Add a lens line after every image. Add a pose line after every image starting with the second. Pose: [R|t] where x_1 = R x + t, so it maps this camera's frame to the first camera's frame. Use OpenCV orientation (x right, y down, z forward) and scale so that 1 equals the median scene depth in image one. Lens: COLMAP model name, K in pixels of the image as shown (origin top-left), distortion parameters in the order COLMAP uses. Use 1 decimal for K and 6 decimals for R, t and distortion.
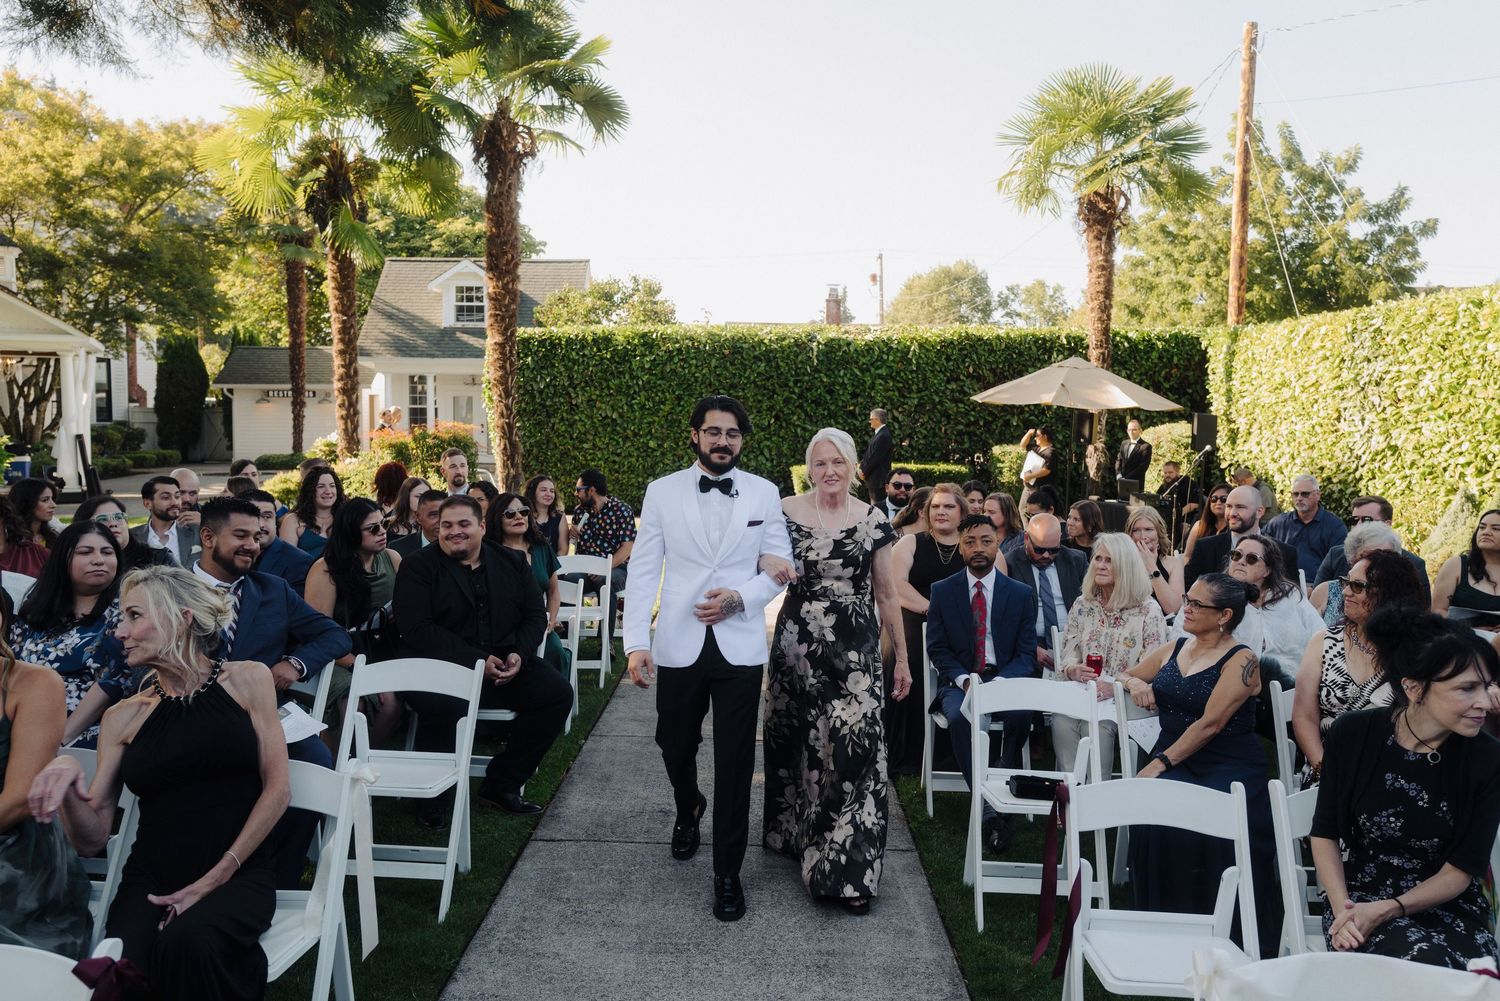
lens RADIAL K [[1171.6, 0, 778.4], [0, 1171.6, 499.6], [0, 0, 1]] dist [-0.034370, 0.055028]
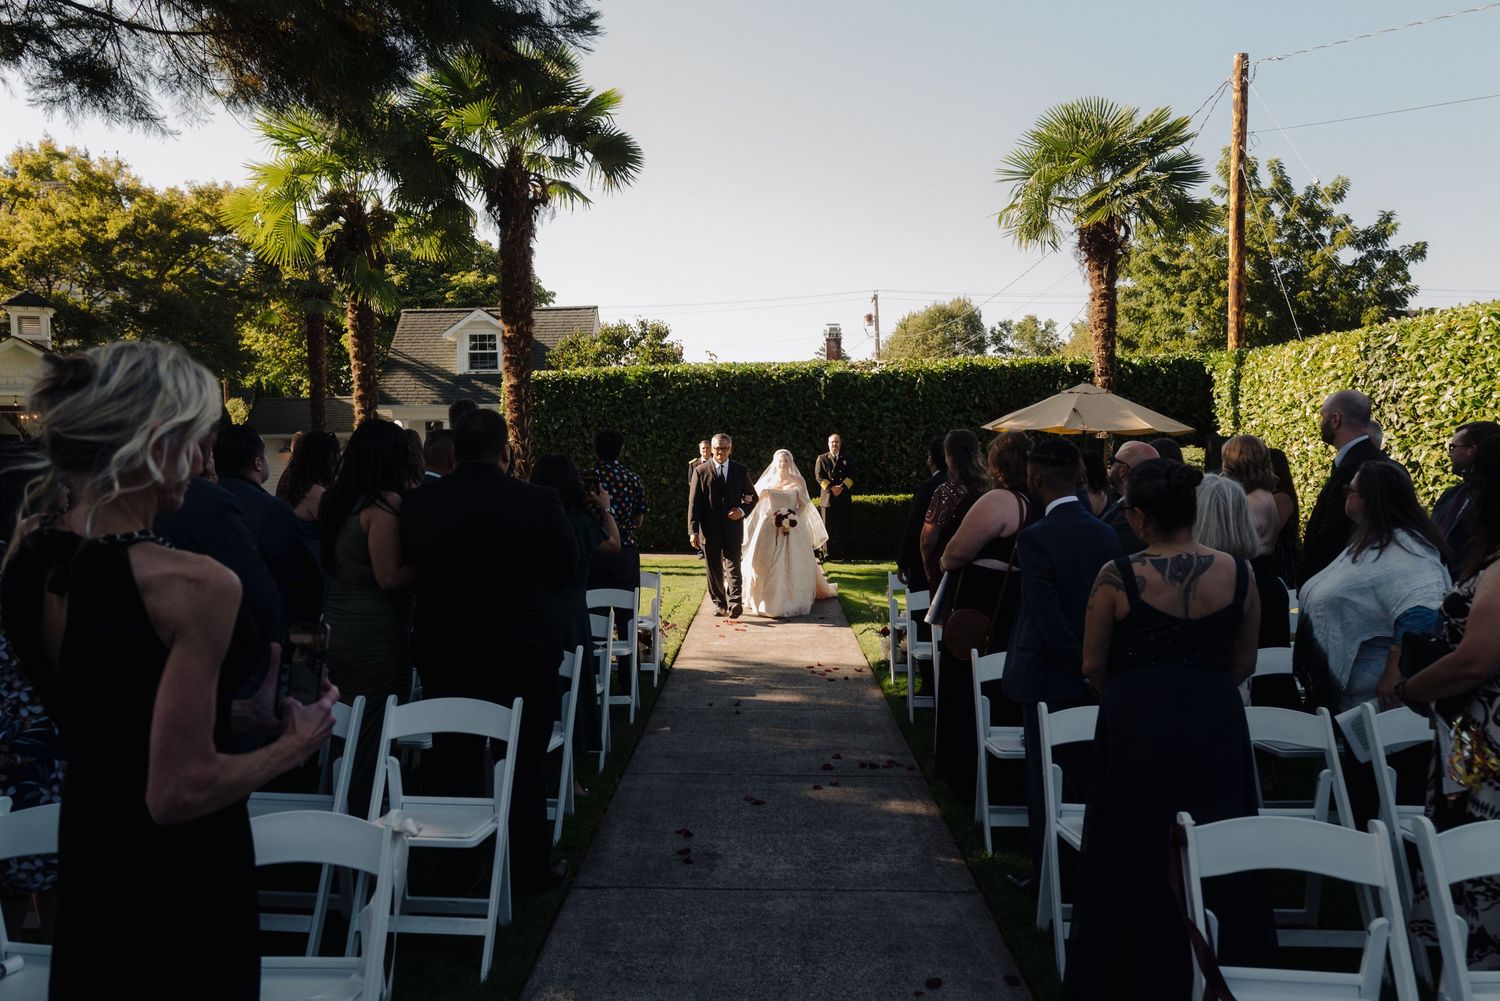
lens RADIAL K [[1129.8, 0, 750.0], [0, 1129.8, 500.5], [0, 0, 1]] dist [-0.032772, 0.052832]
pose [[0.999405, -0.023694, -0.025077, -0.009483], [0.022897, 0.999238, -0.031606, 0.002382], [0.025807, 0.031013, 0.999186, 0.020175]]
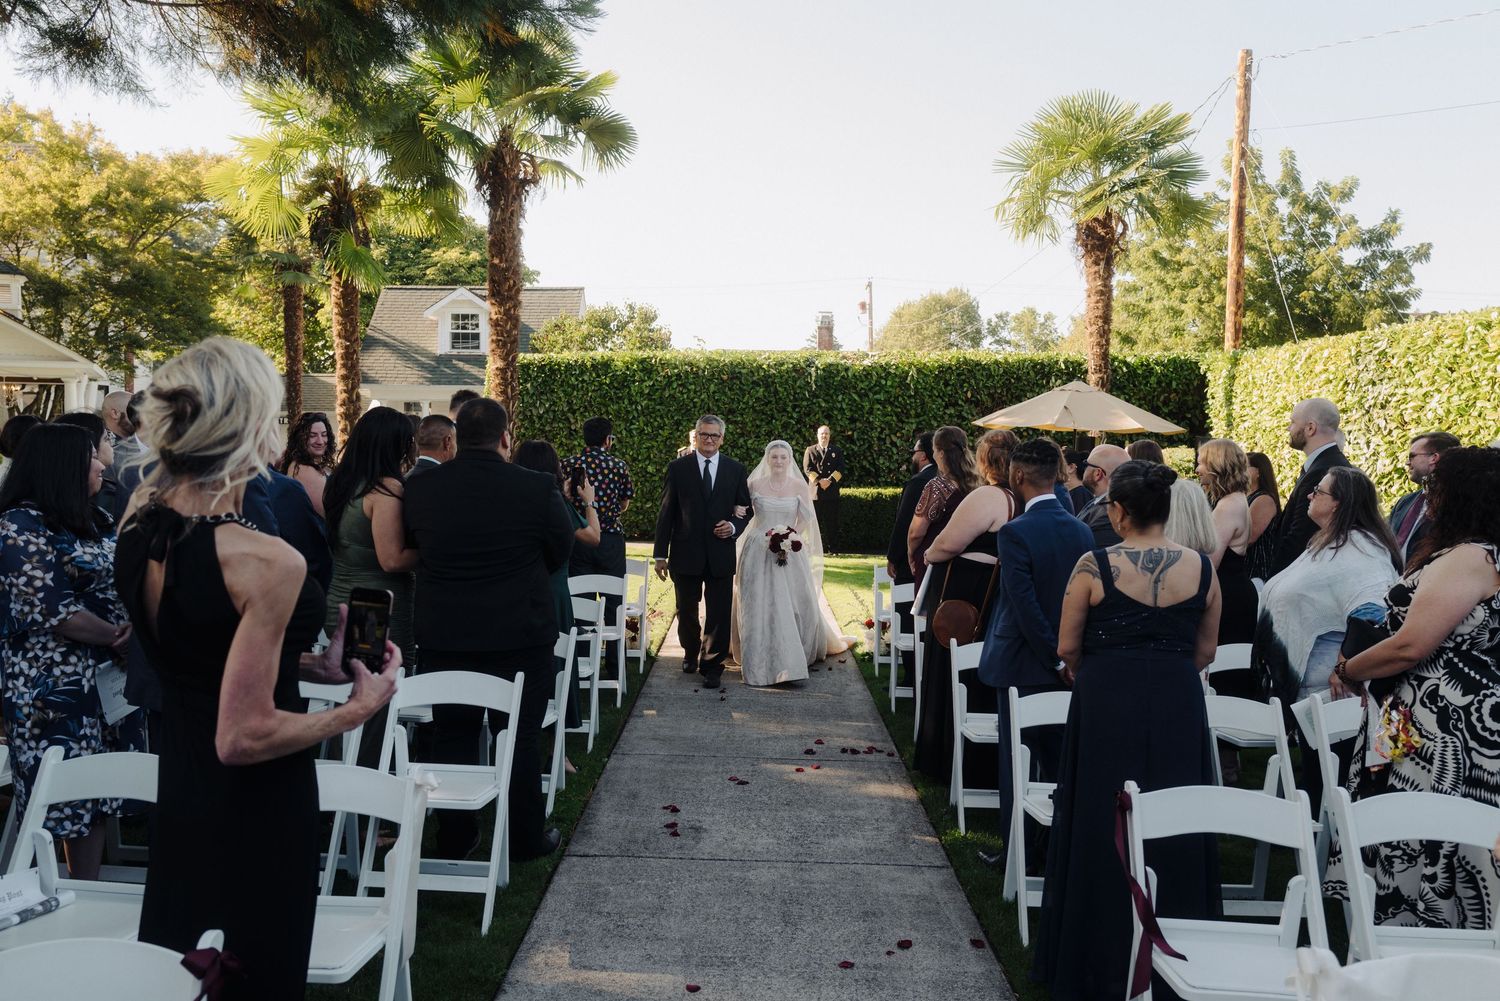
lens RADIAL K [[1171.7, 0, 753.0], [0, 1171.7, 499.7], [0, 0, 1]] dist [-0.029377, 0.046958]
pose [[0.999951, -0.000272, -0.009871, -0.010547], [0.000034, 0.999708, -0.024156, 0.003065], [0.009875, 0.024154, 0.999659, -0.000835]]
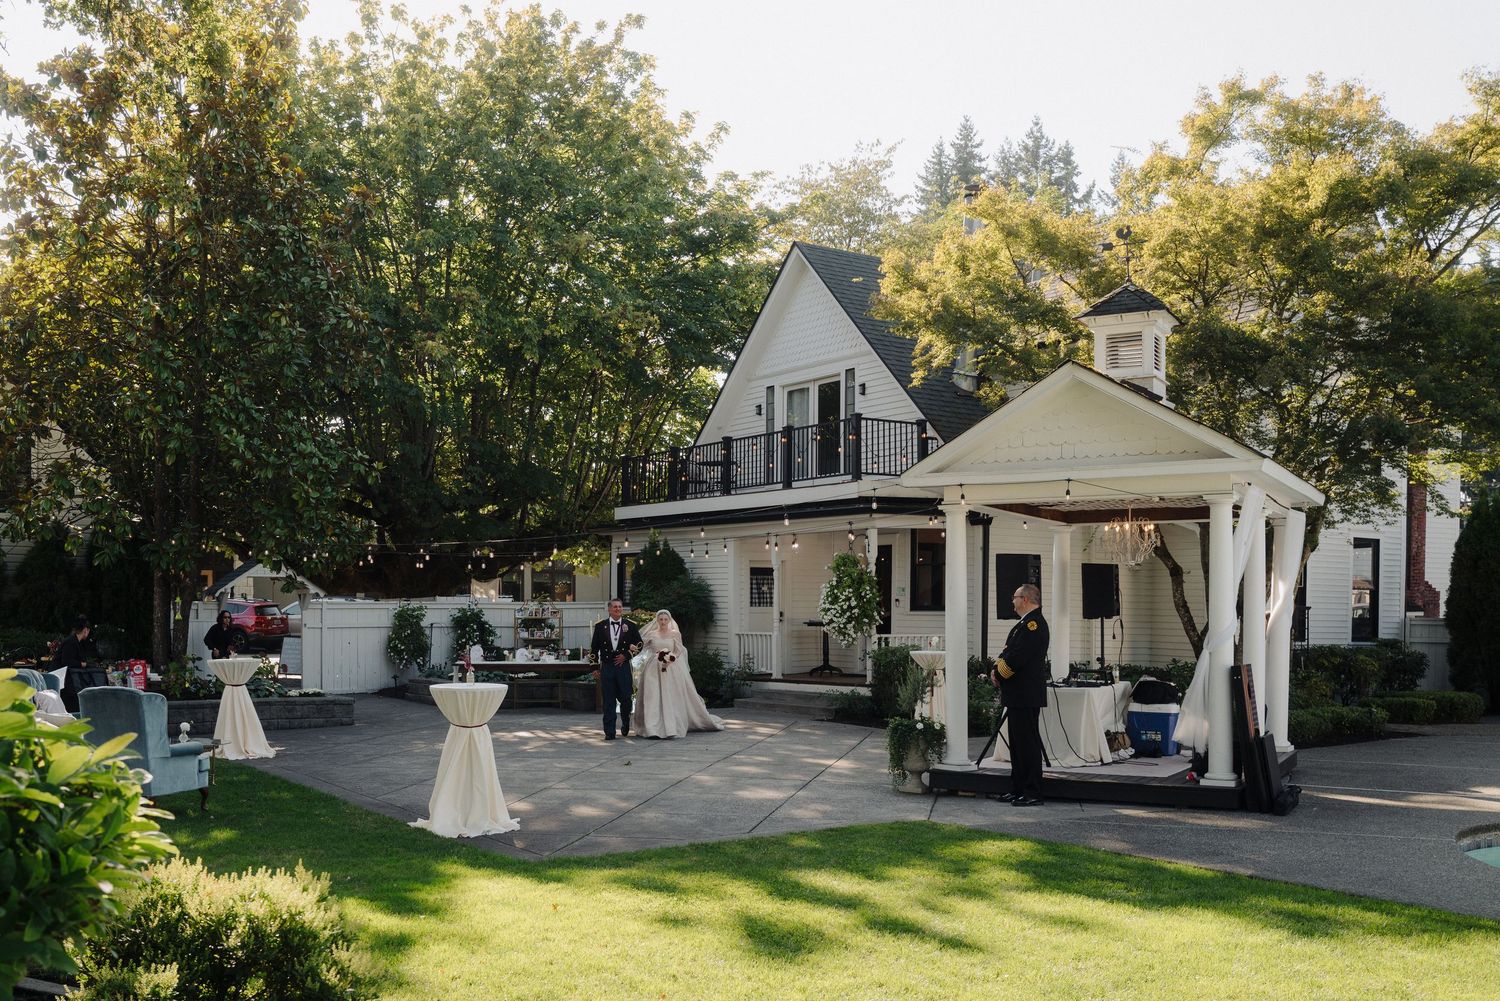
lens RADIAL K [[1442.8, 0, 640.3], [0, 1442.8, 647.0], [0, 0, 1]] dist [-0.021733, 0.002046]
pose [[0.522960, 0.010299, -0.852295, -0.232060], [-0.064454, 0.997542, -0.027494, -0.032096], [0.849917, 0.069312, 0.522338, 0.493239]]
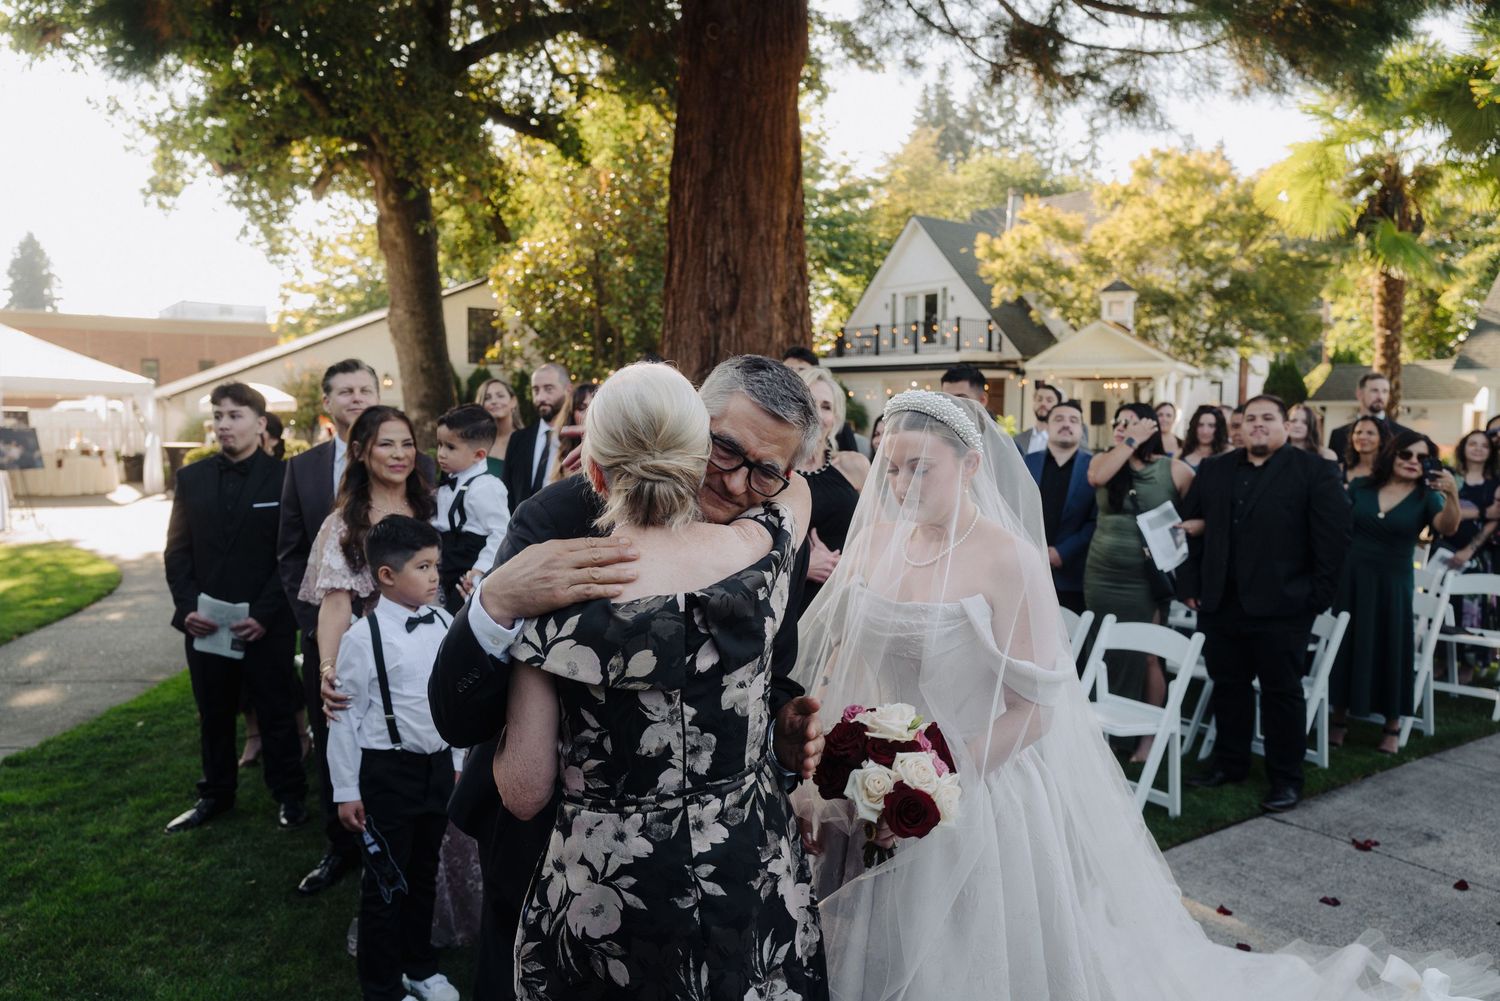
lens RADIAL K [[1129.8, 0, 750.0], [0, 1129.8, 500.5], [0, 0, 1]] dist [-0.032772, 0.052832]
pose [[0.579885, 0.053388, -0.812947, 0.089409], [-0.063815, 0.997761, 0.020005, 0.002943], [0.812195, 0.040278, 0.581994, 0.003545]]
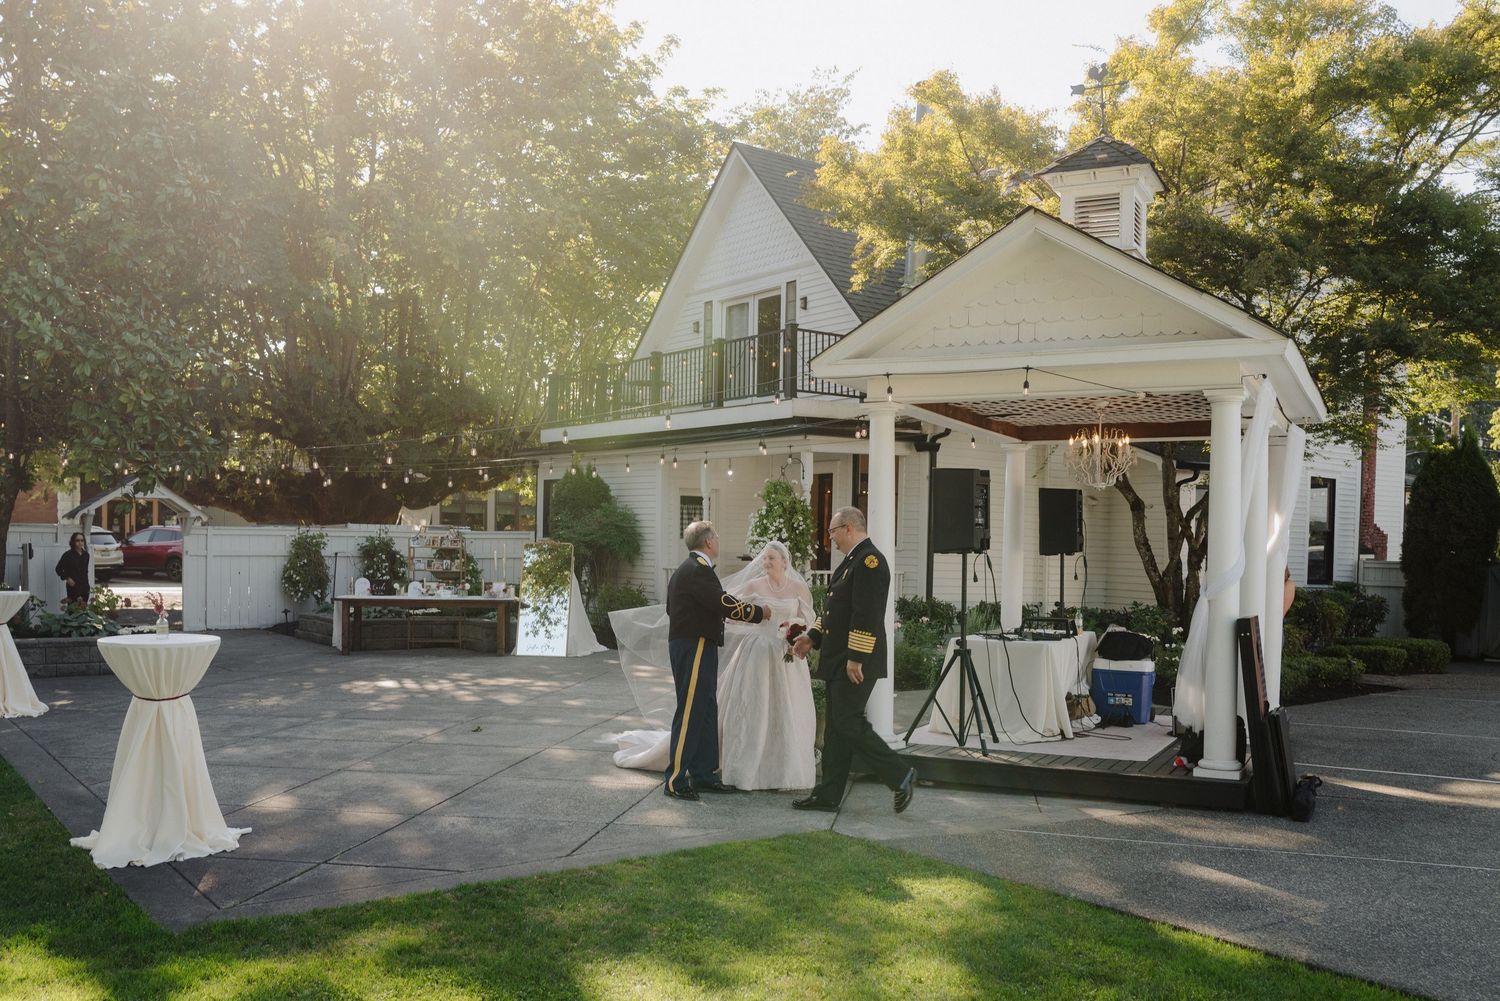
lens RADIAL K [[1338.0, 0, 749.8], [0, 1338.0, 589.3], [0, 0, 1]] dist [-0.008405, -0.009775]
pose [[0.598499, 0.022319, -0.800813, -0.365944], [-0.073569, 0.996919, -0.027198, -0.042745], [0.797739, 0.075193, 0.598297, 0.638951]]
